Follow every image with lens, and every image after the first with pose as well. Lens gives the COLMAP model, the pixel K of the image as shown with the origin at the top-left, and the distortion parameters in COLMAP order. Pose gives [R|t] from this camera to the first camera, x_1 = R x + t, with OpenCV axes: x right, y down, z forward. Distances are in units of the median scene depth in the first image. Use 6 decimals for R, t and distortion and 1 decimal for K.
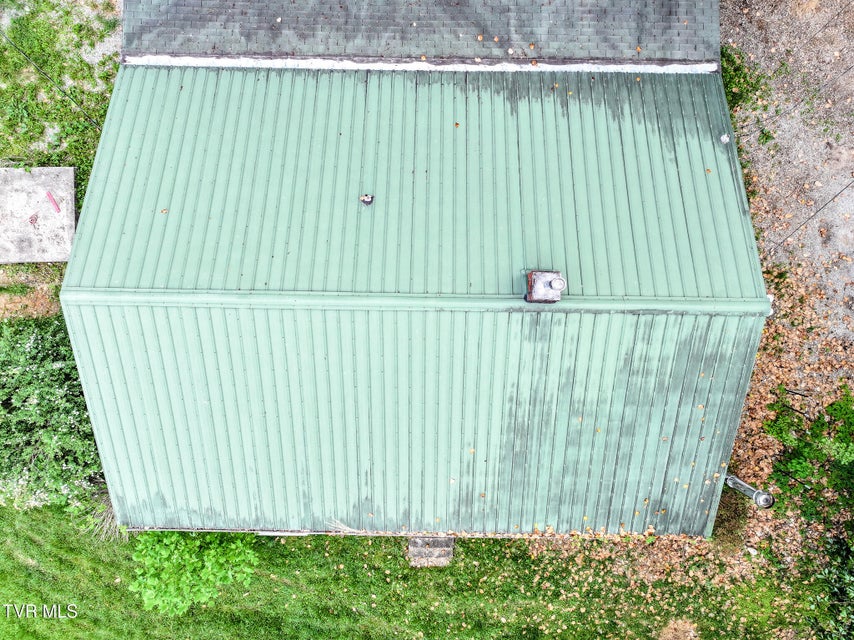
lens RADIAL K [[599.0, 0, 432.5], [0, 599.0, 320.9], [0, 0, 1]] dist [0.006351, 0.006504]
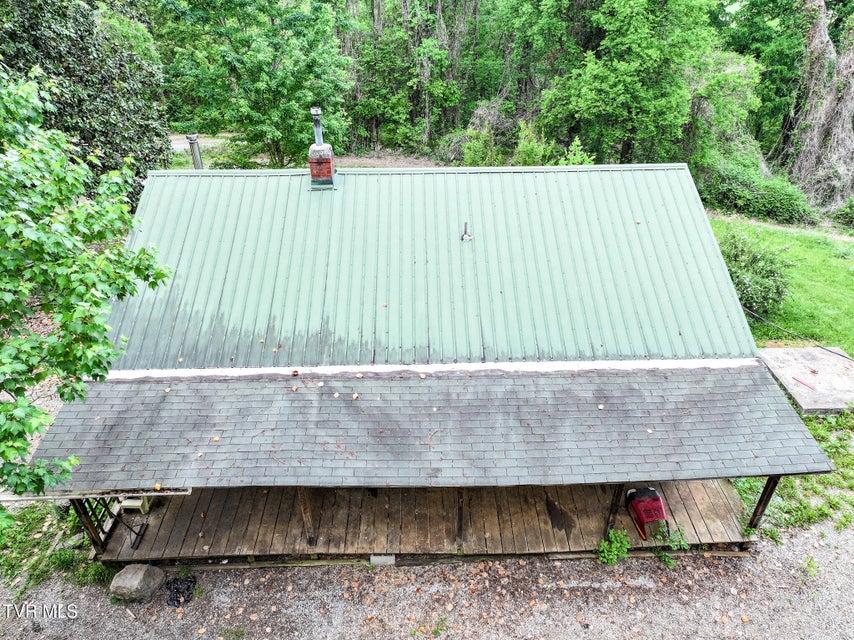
lens RADIAL K [[599.0, 0, 431.3], [0, 599.0, 319.3], [0, 0, 1]] dist [0.006351, 0.006504]
pose [[-0.999087, 0.026649, -0.033391, -0.000981], [-0.042634, -0.571946, 0.819183, -1.104190], [0.002733, 0.819858, 0.572560, 0.437754]]
